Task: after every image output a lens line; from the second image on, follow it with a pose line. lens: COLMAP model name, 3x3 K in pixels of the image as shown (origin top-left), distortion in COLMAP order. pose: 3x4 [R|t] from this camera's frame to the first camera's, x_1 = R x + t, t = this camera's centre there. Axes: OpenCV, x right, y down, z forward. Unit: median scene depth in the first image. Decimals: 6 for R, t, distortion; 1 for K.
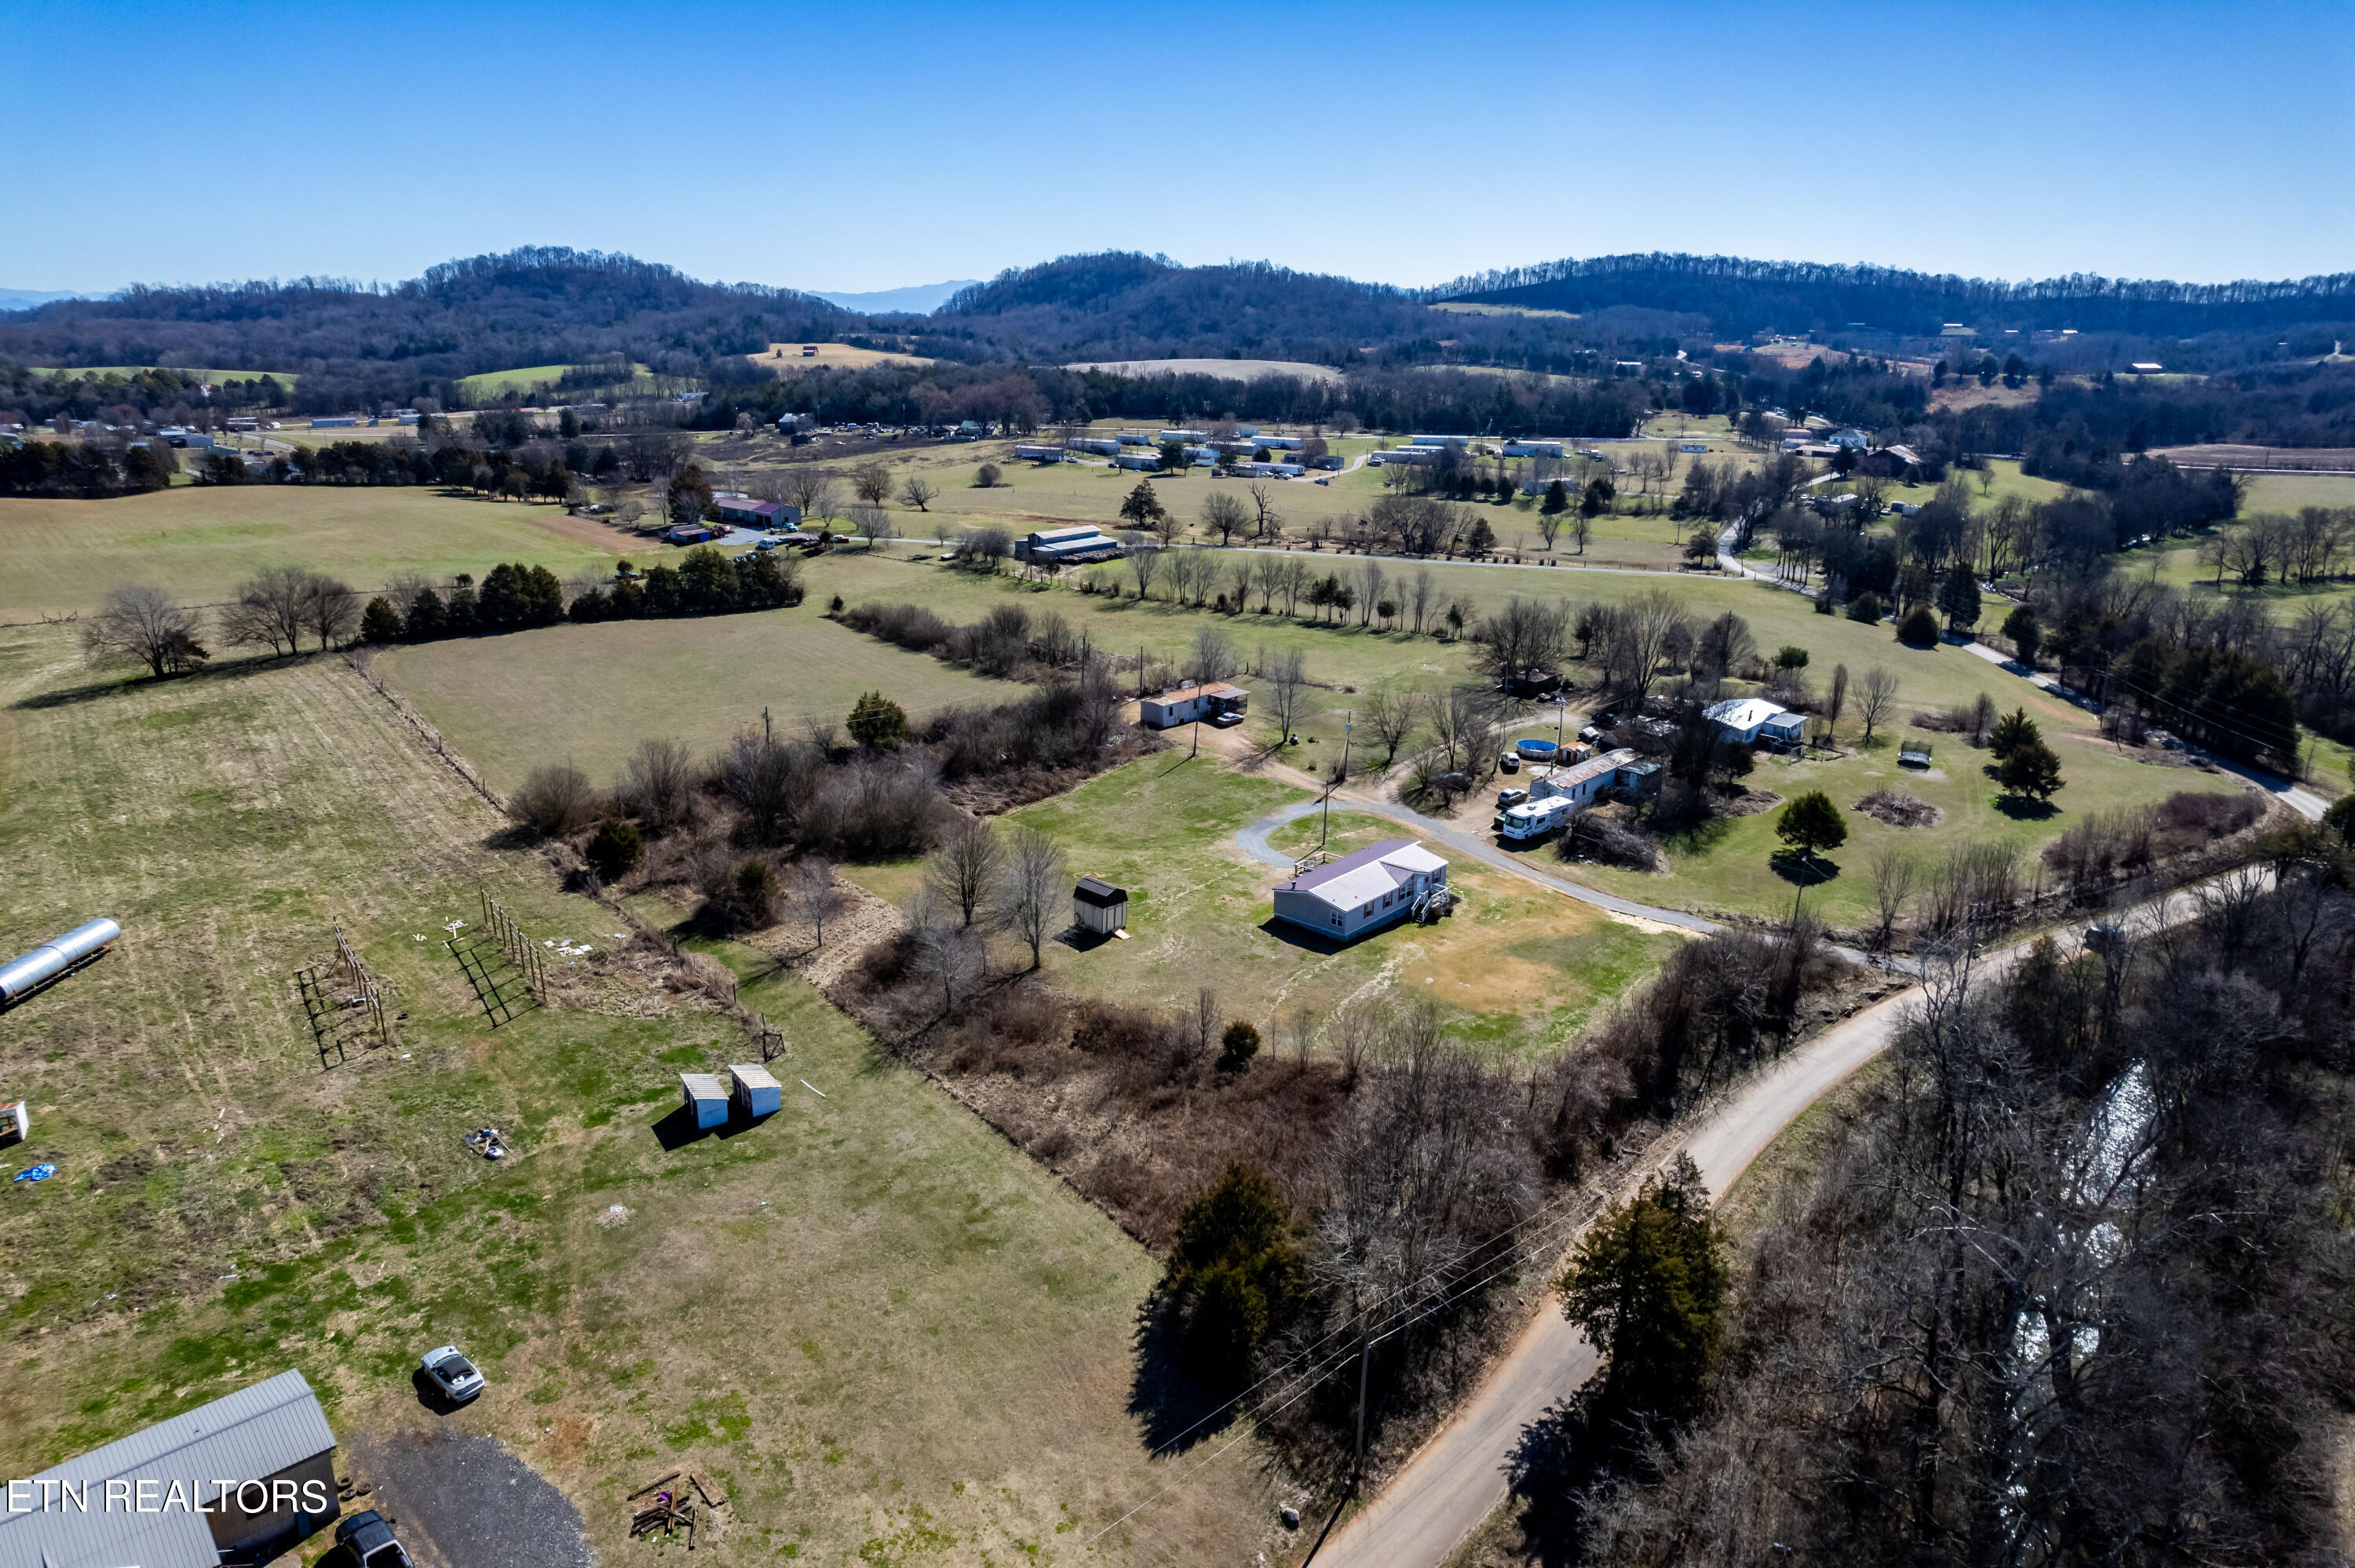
lens RADIAL K [[1515.1, 0, 1183.0], [0, 1515.1, 779.4], [0, 0, 1]] dist [-0.090557, 0.086868]
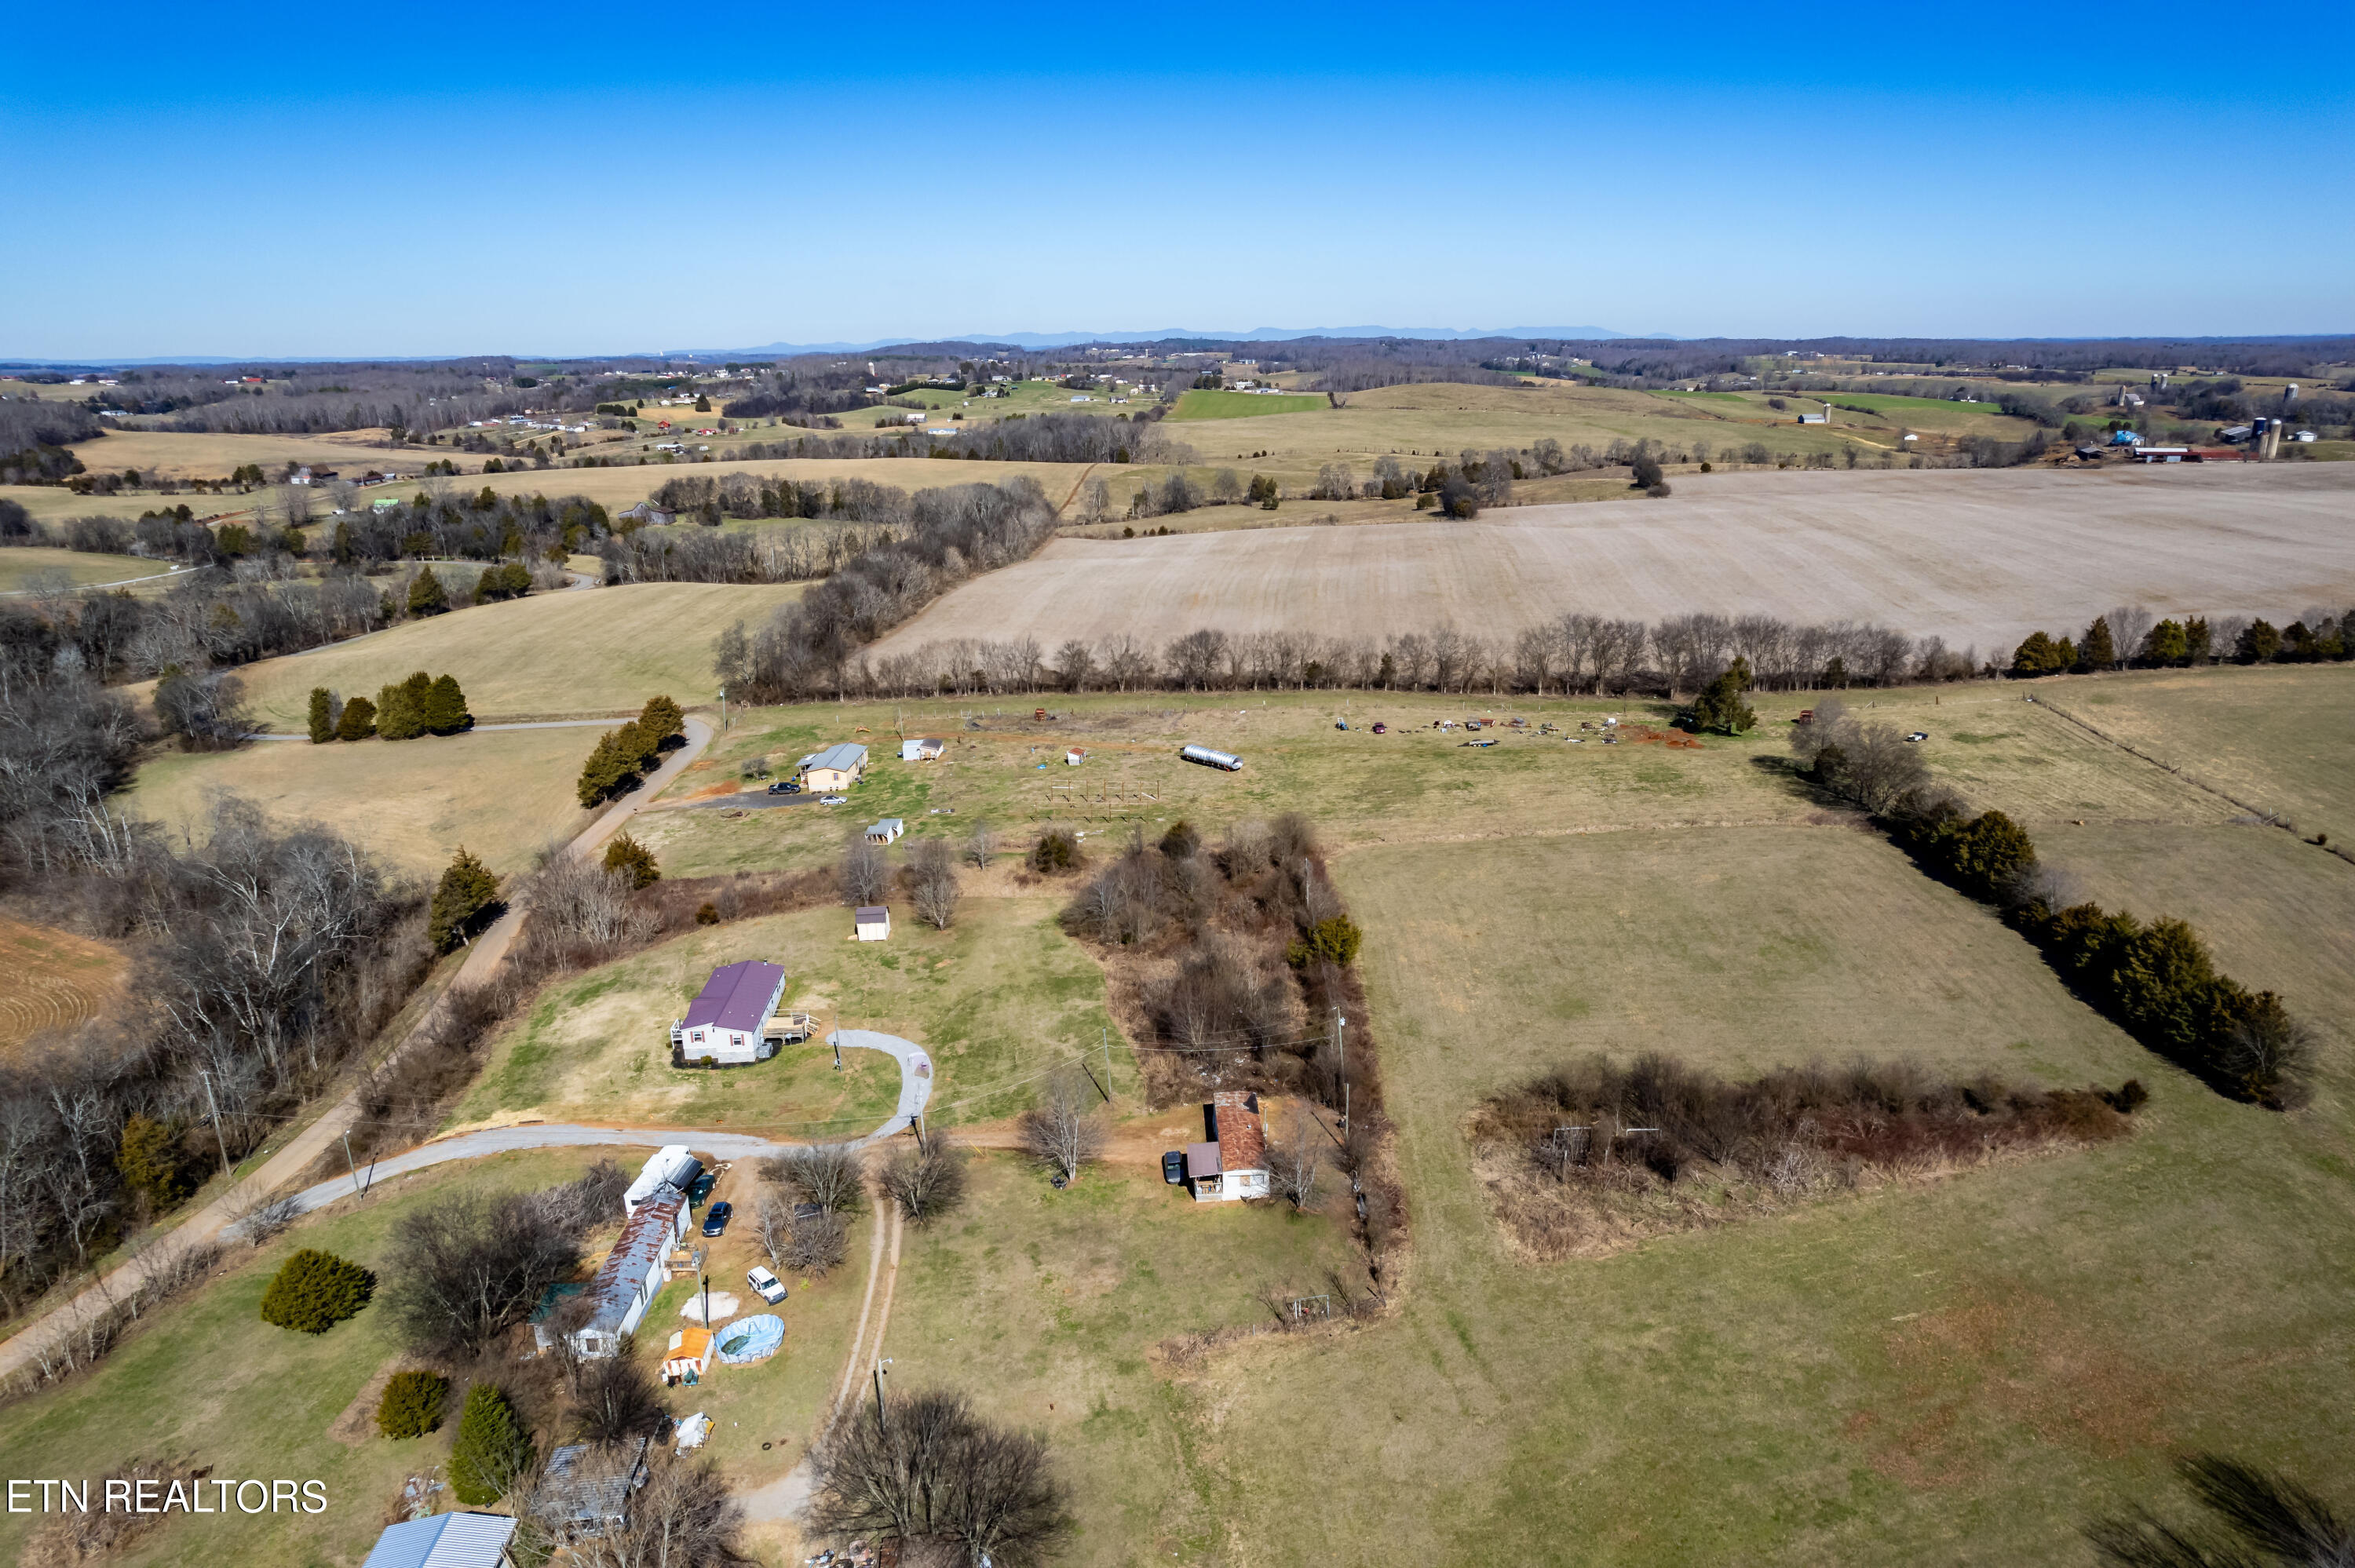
lens RADIAL K [[1506.6, 0, 1178.7], [0, 1506.6, 796.0], [0, 0, 1]] dist [-0.079280, 0.071682]
pose [[-0.710996, 0.212537, -0.670308, 0.331202], [-0.191774, 0.858492, 0.475620, -0.373850], [0.676541, 0.466711, -0.569625, 0.959101]]
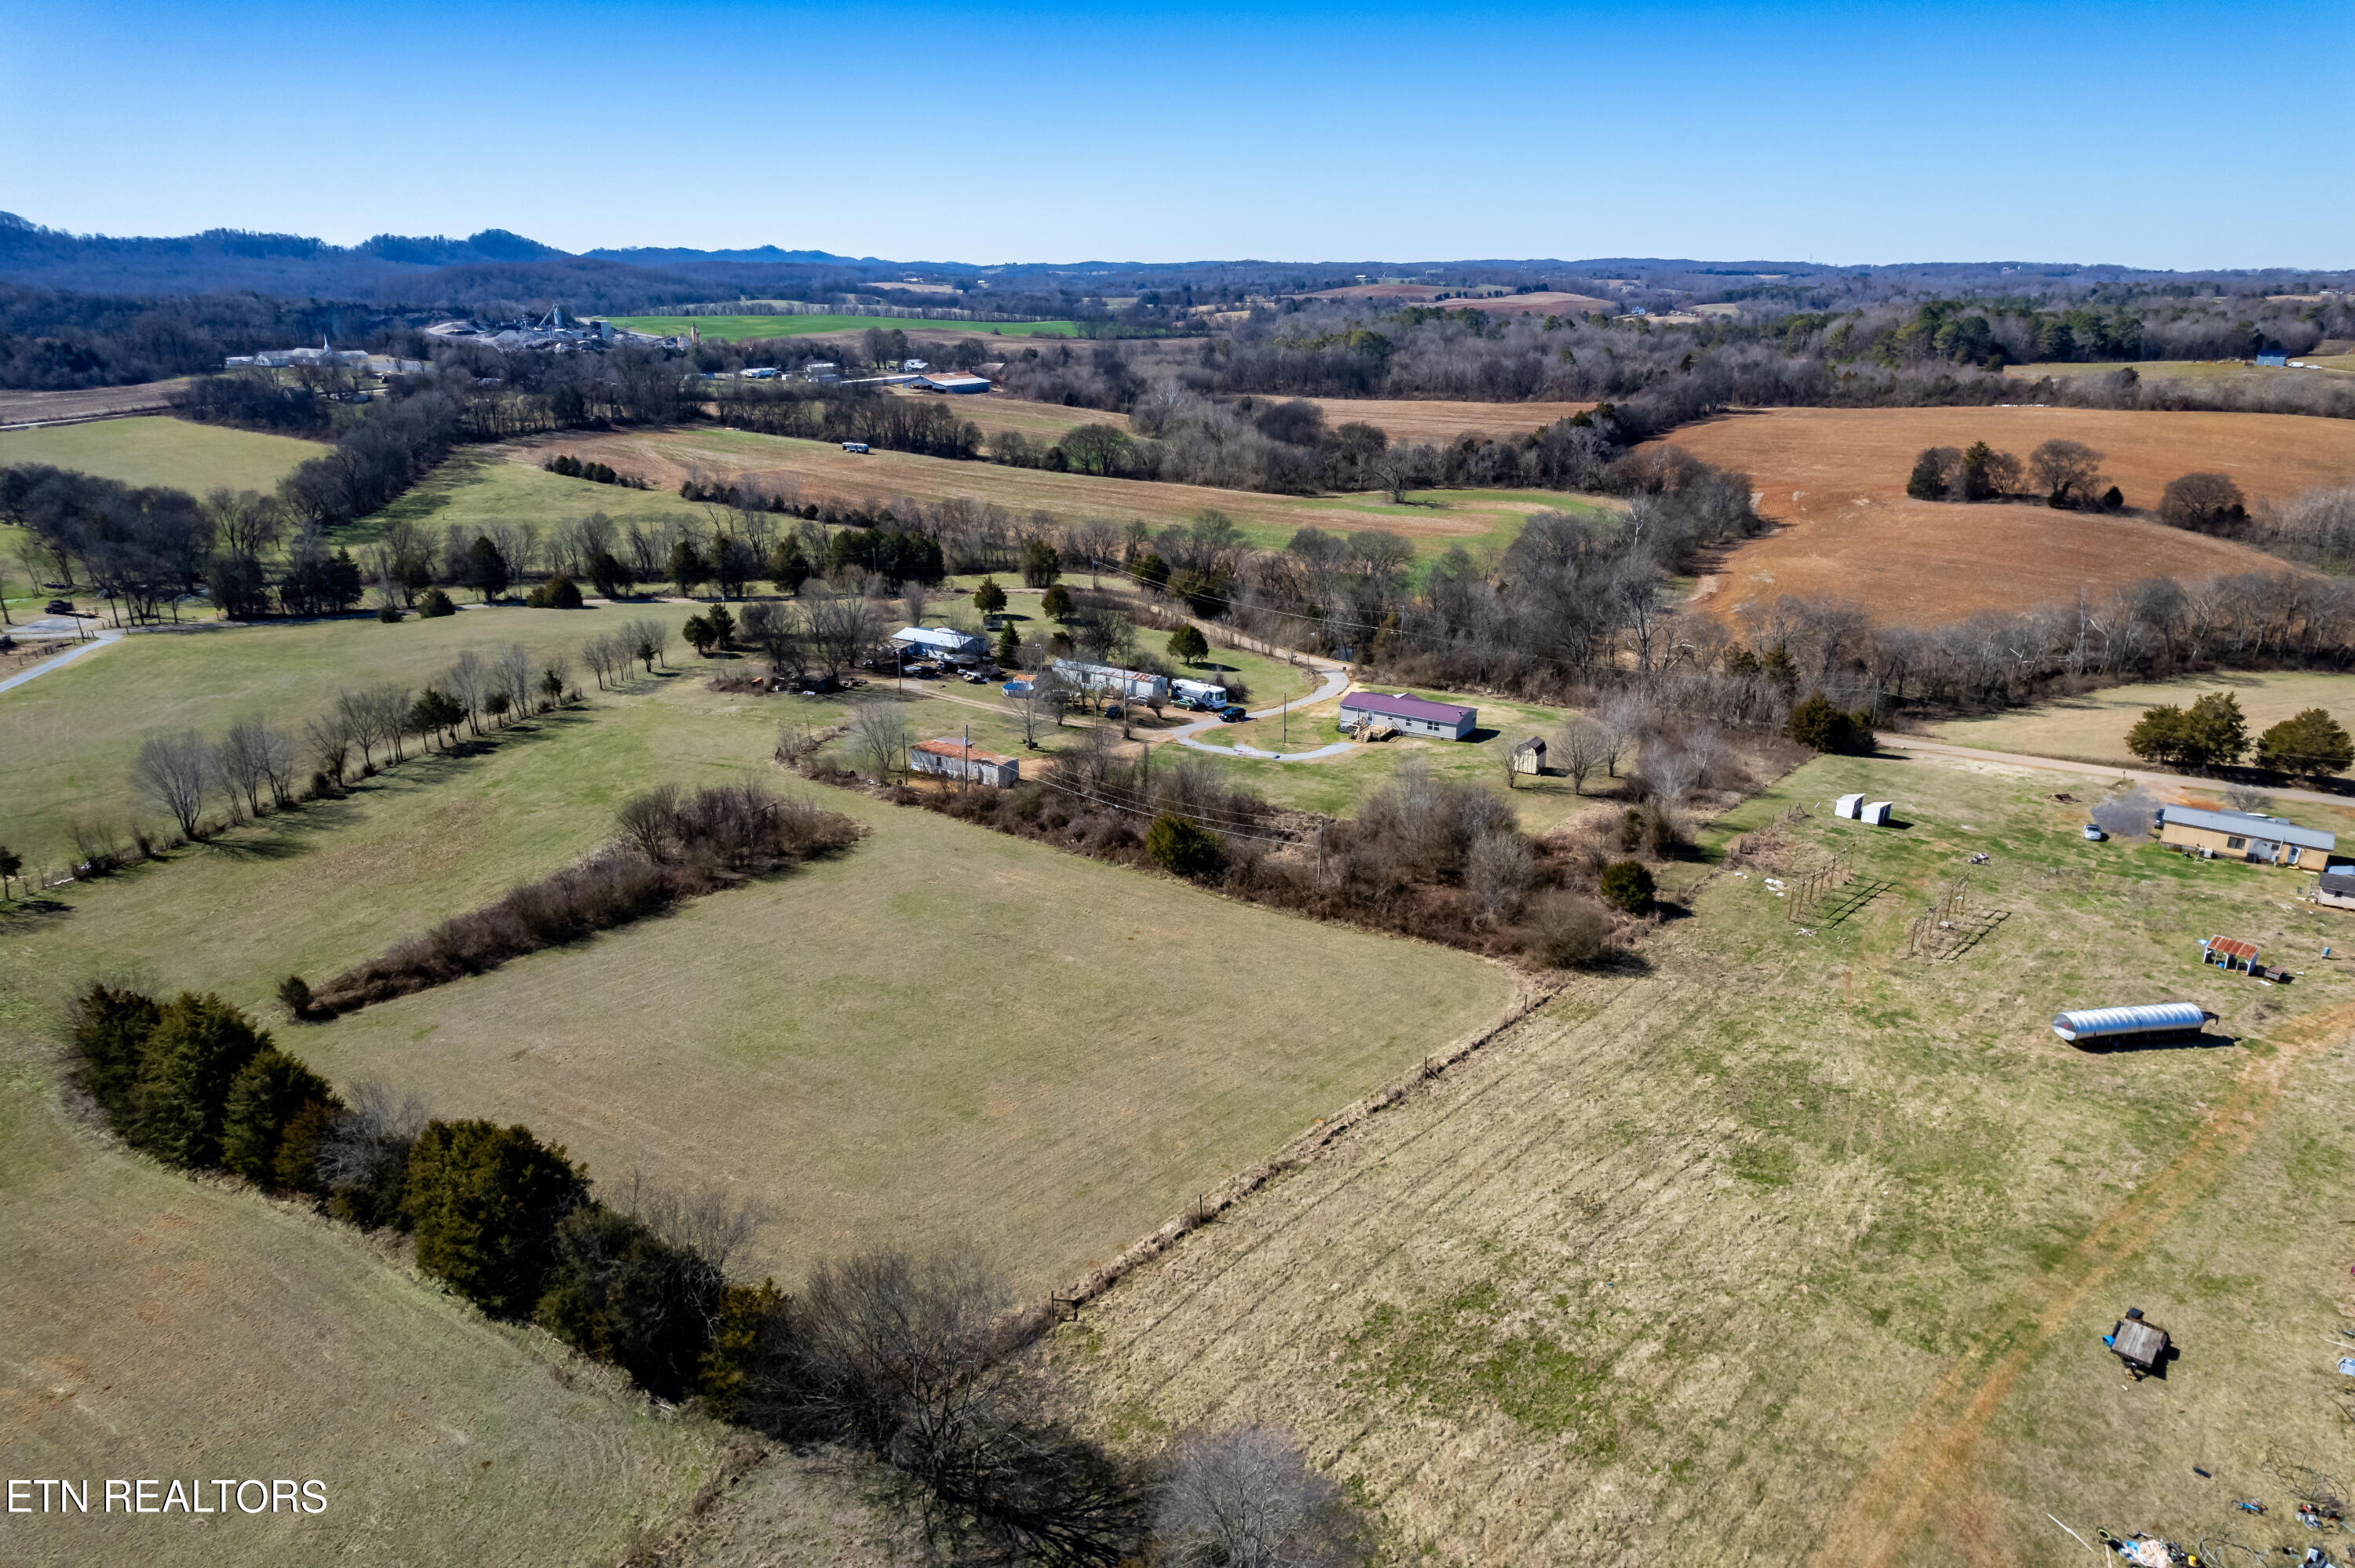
lens RADIAL K [[1506.6, 0, 1178.7], [0, 1506.6, 796.0], [0, 0, 1]] dist [-0.079280, 0.071682]
pose [[-0.184450, -0.332369, 0.924937, -0.658638], [0.280619, 0.884101, 0.373656, -0.253836], [-0.941930, 0.328475, -0.069804, 0.699936]]
